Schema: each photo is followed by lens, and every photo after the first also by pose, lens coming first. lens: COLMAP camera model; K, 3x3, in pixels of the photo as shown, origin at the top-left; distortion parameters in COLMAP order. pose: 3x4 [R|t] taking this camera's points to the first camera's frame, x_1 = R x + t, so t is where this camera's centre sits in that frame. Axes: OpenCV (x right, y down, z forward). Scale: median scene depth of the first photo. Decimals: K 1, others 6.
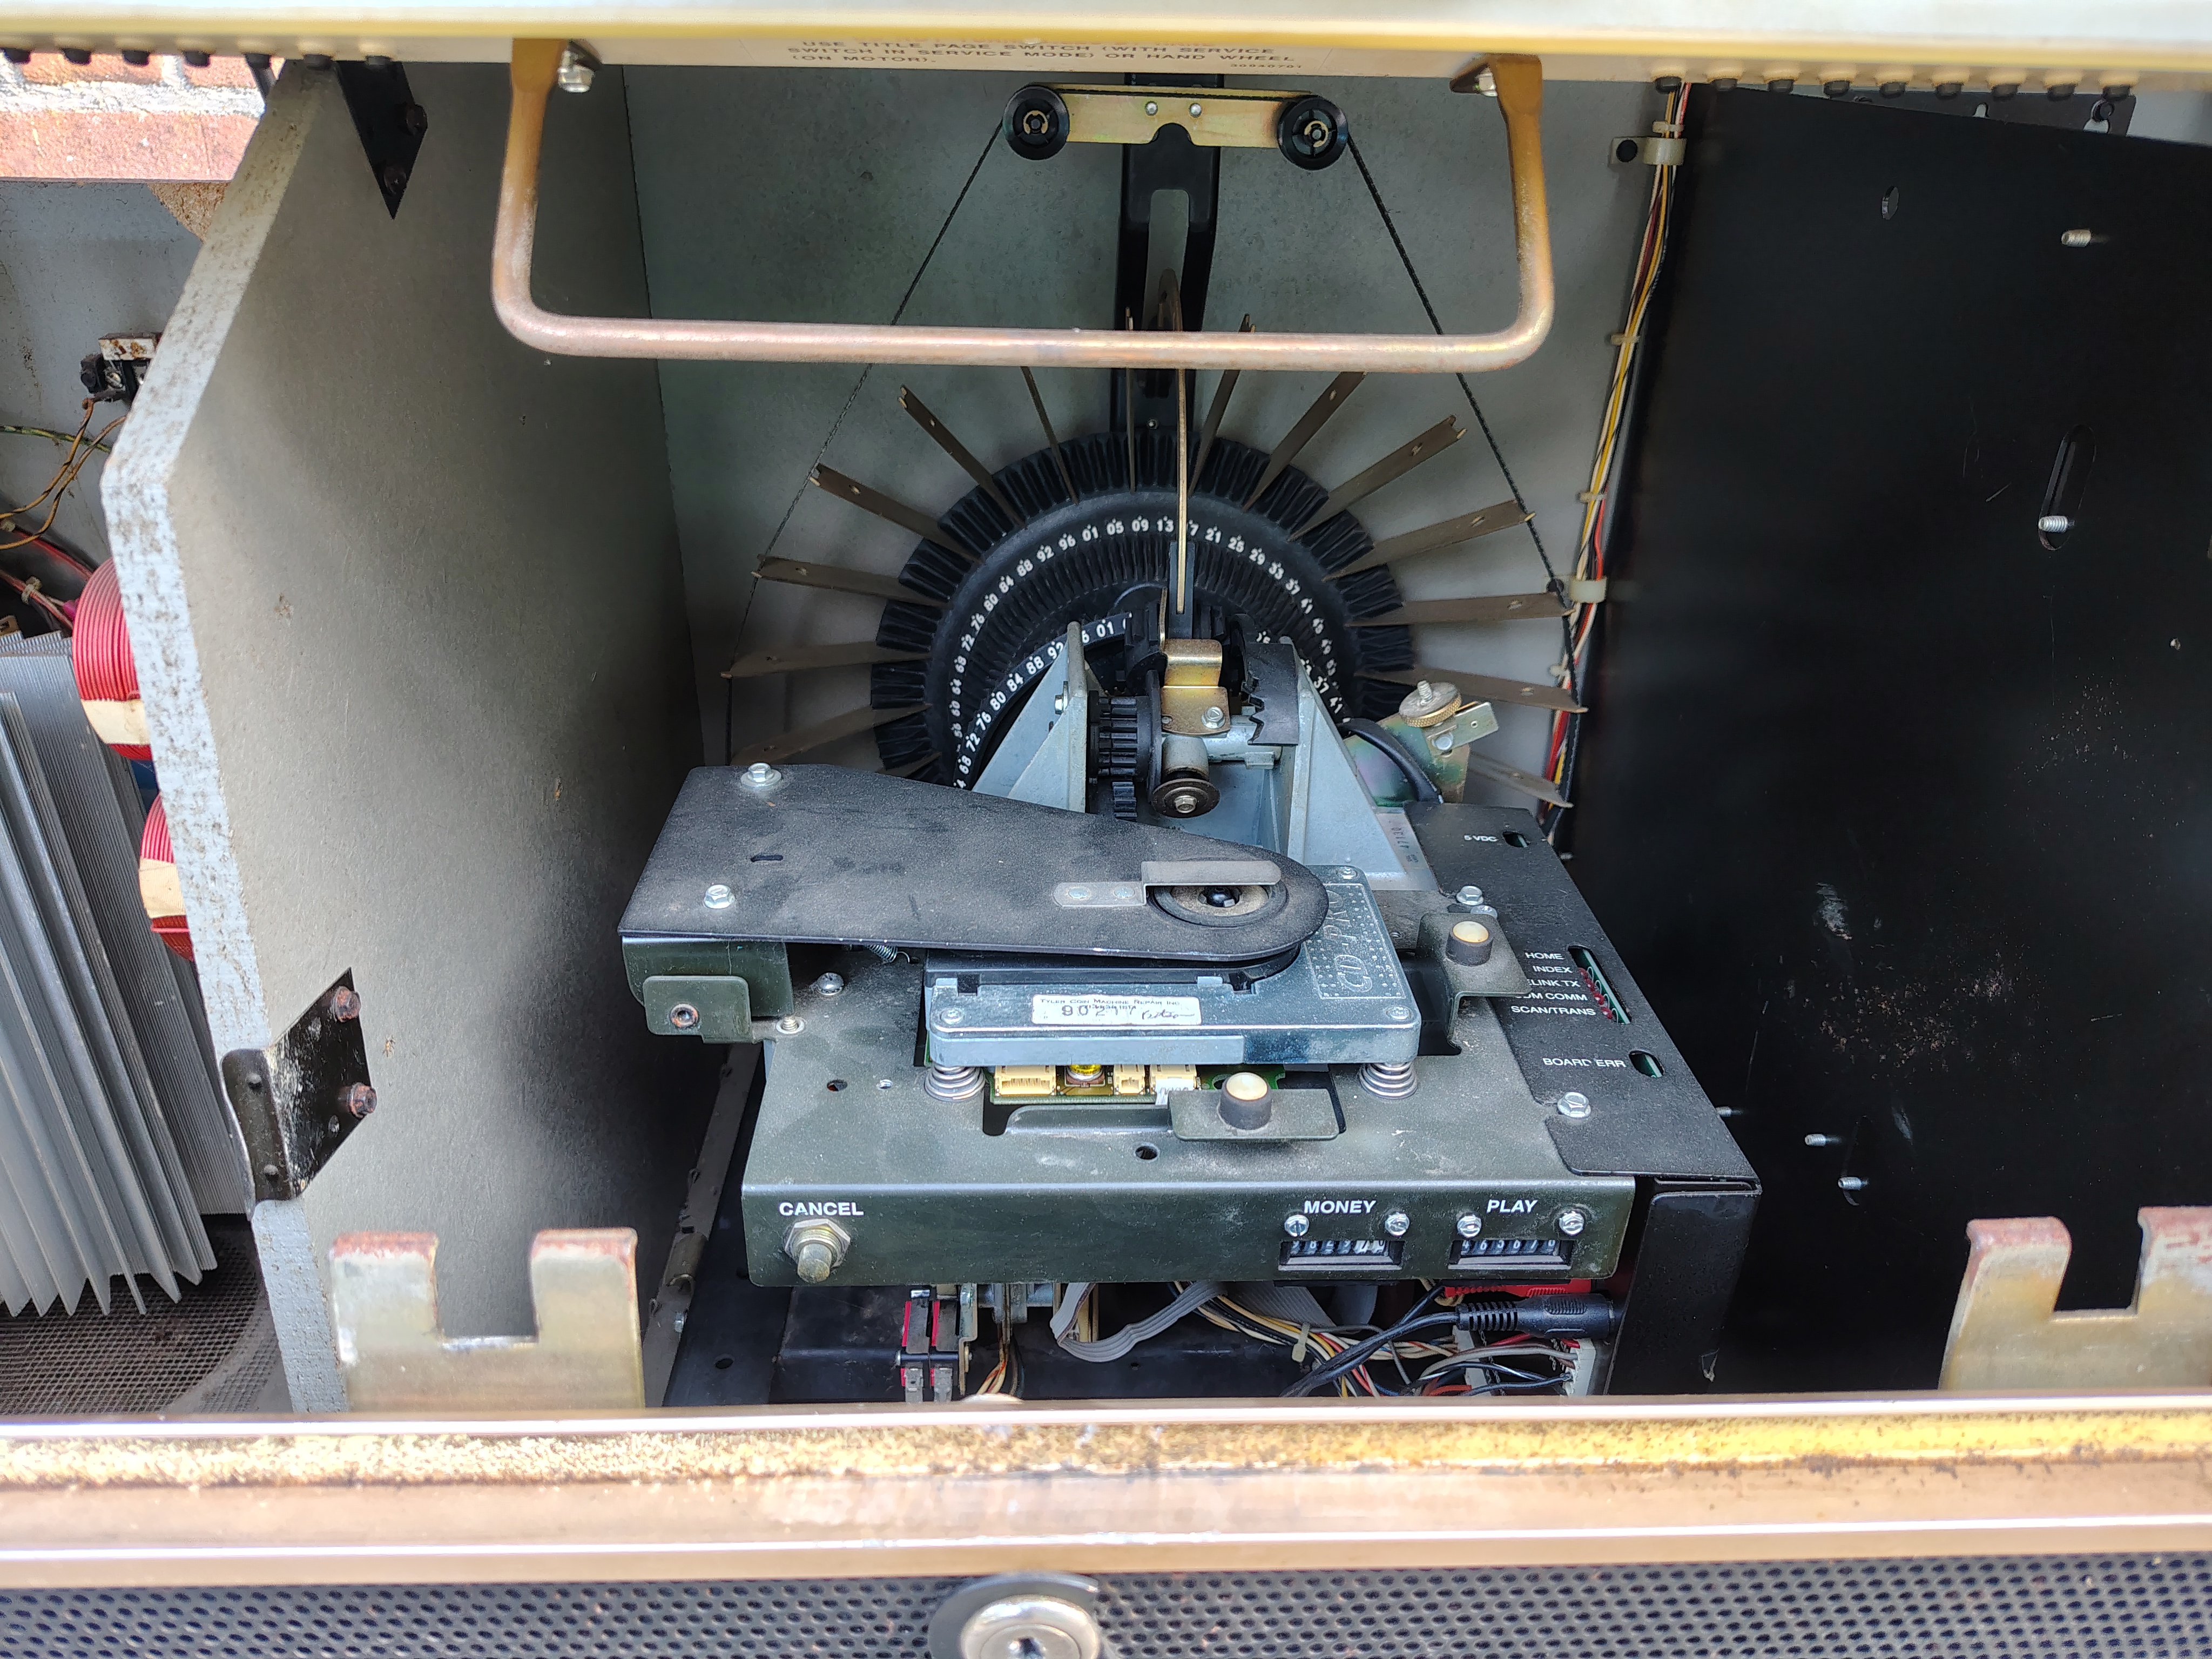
lens RADIAL K [[1541.3, 0, 1131.7], [0, 1541.3, 866.9], [0, 0, 1]] dist [0.034070, -0.044923]
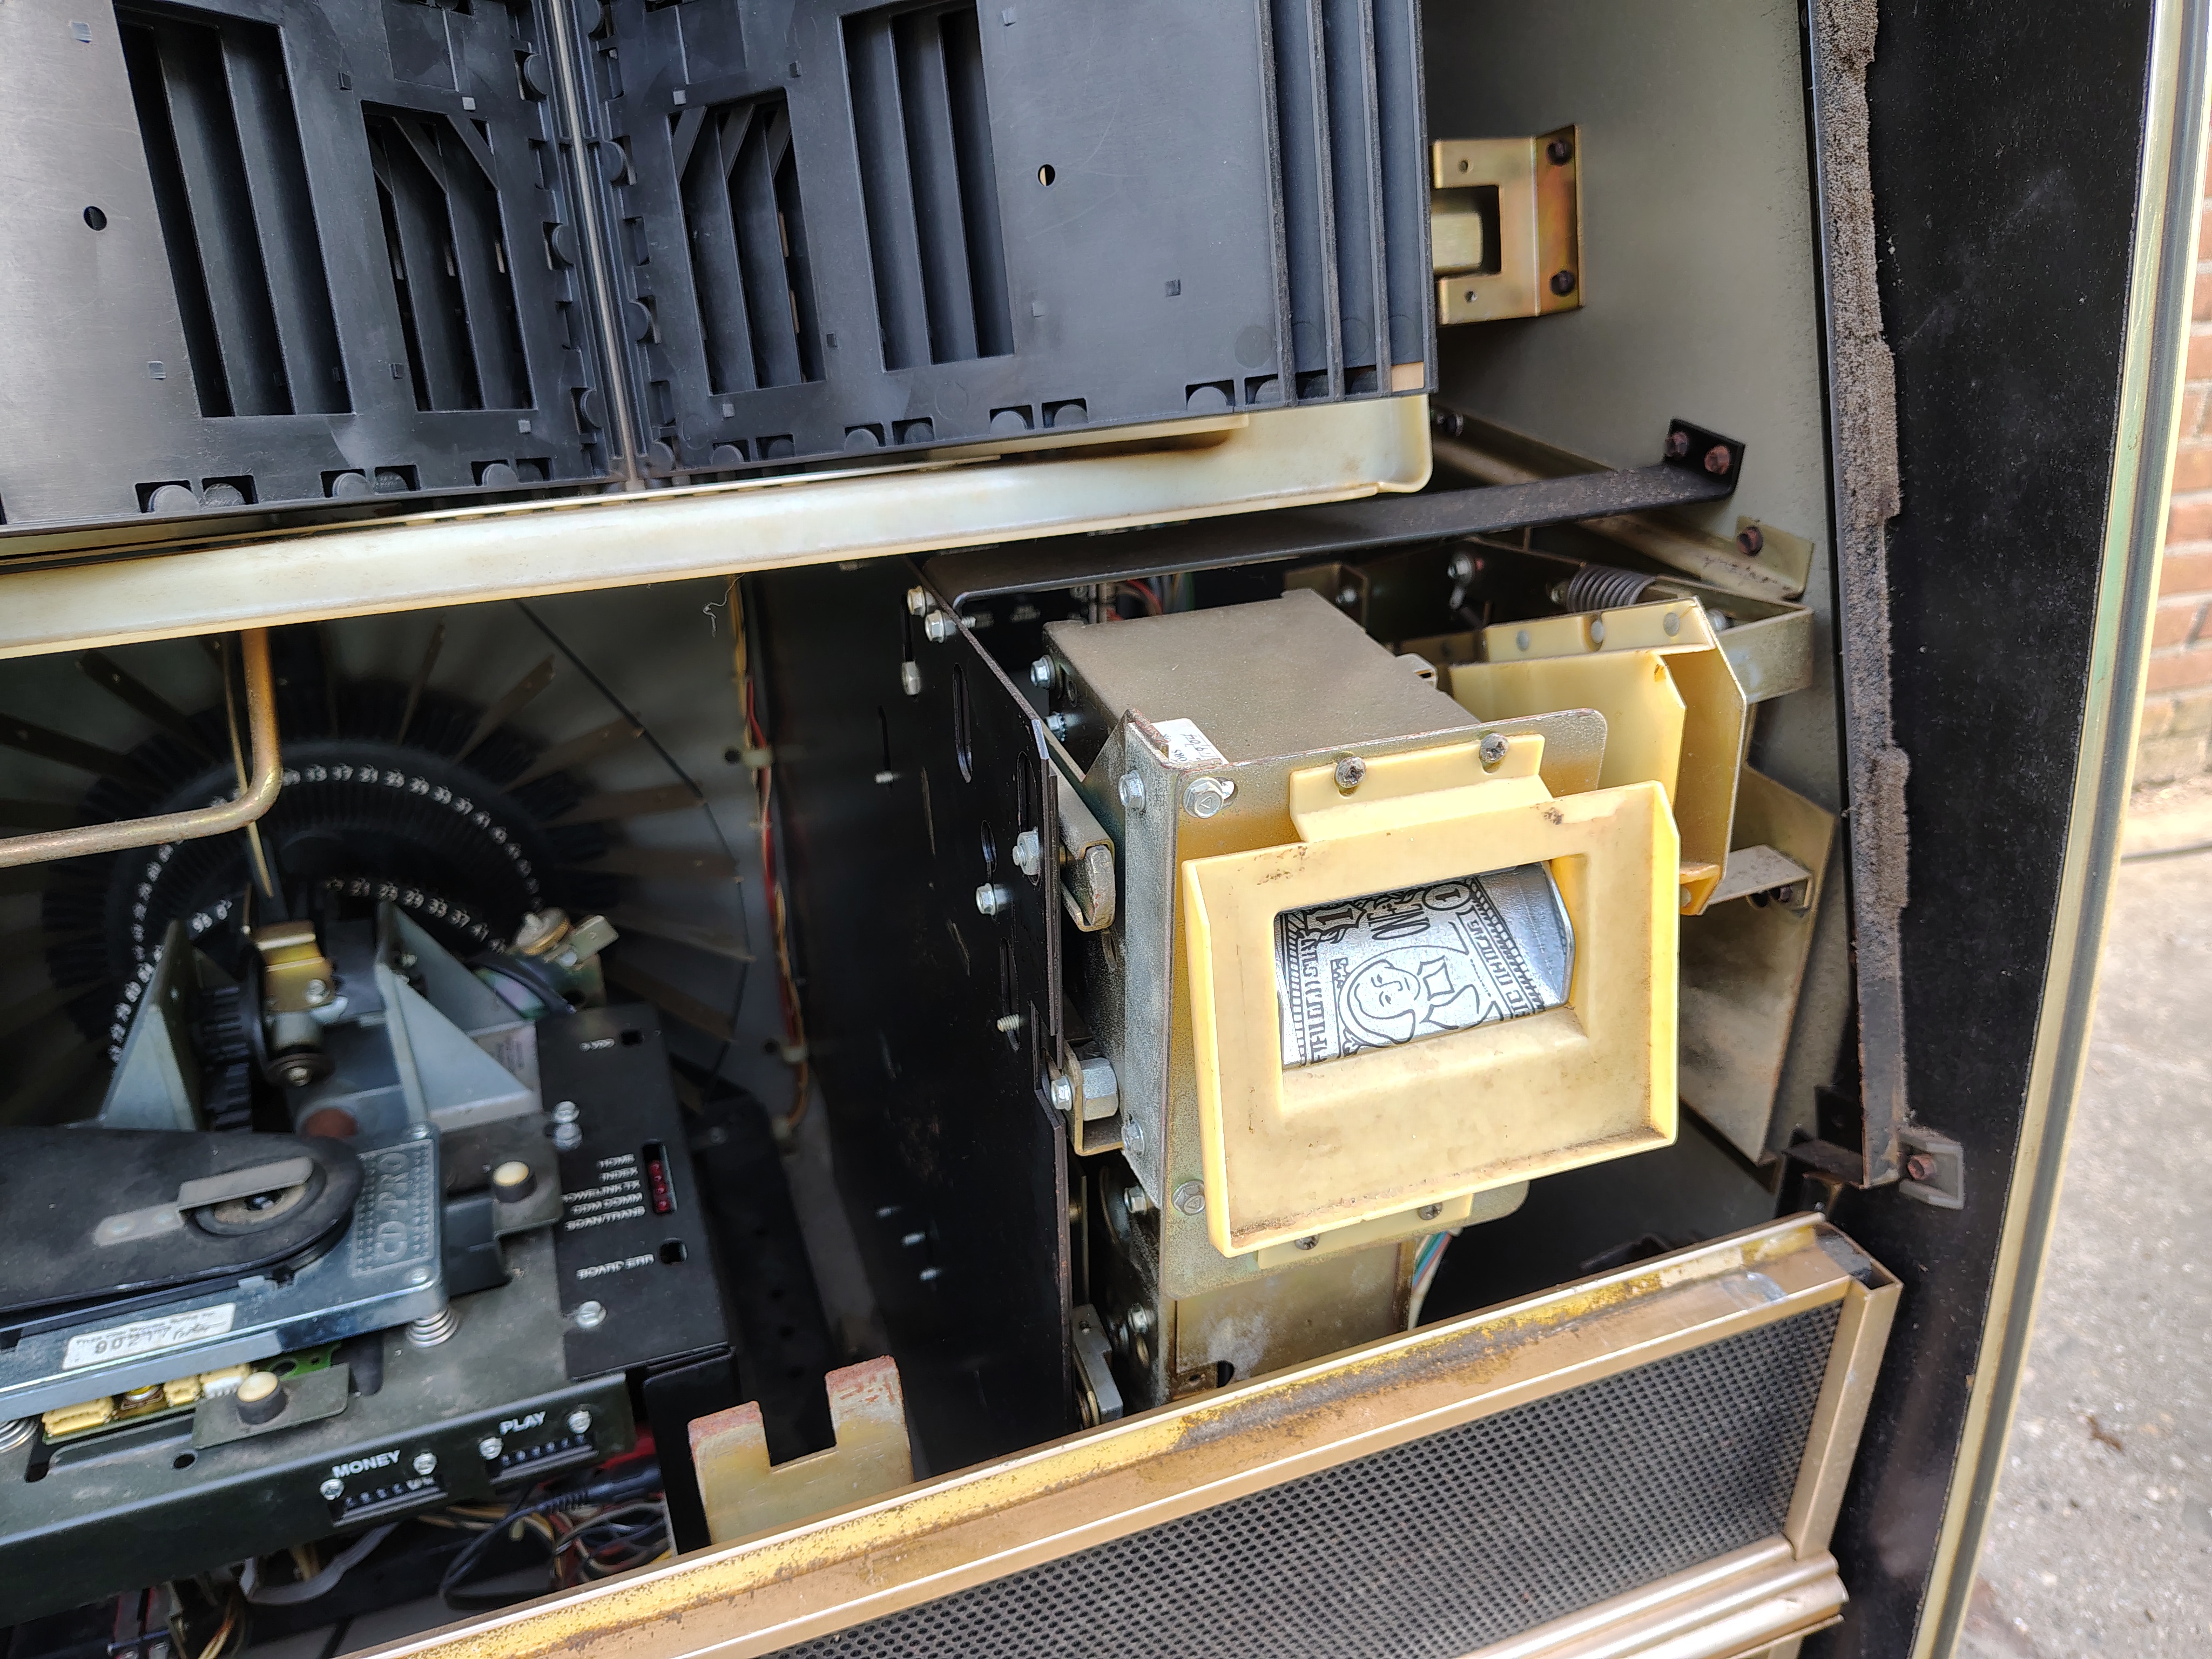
lens RADIAL K [[1541.3, 0, 1123.2], [0, 1541.3, 849.6], [0, 0, 1]] dist [0.034070, -0.044923]
pose [[0.948671, -0.177262, 0.261918, 0.410704], [0.179707, 0.983609, 0.014791, -0.137650], [-0.260247, 0.033037, 0.964977, -0.268209]]
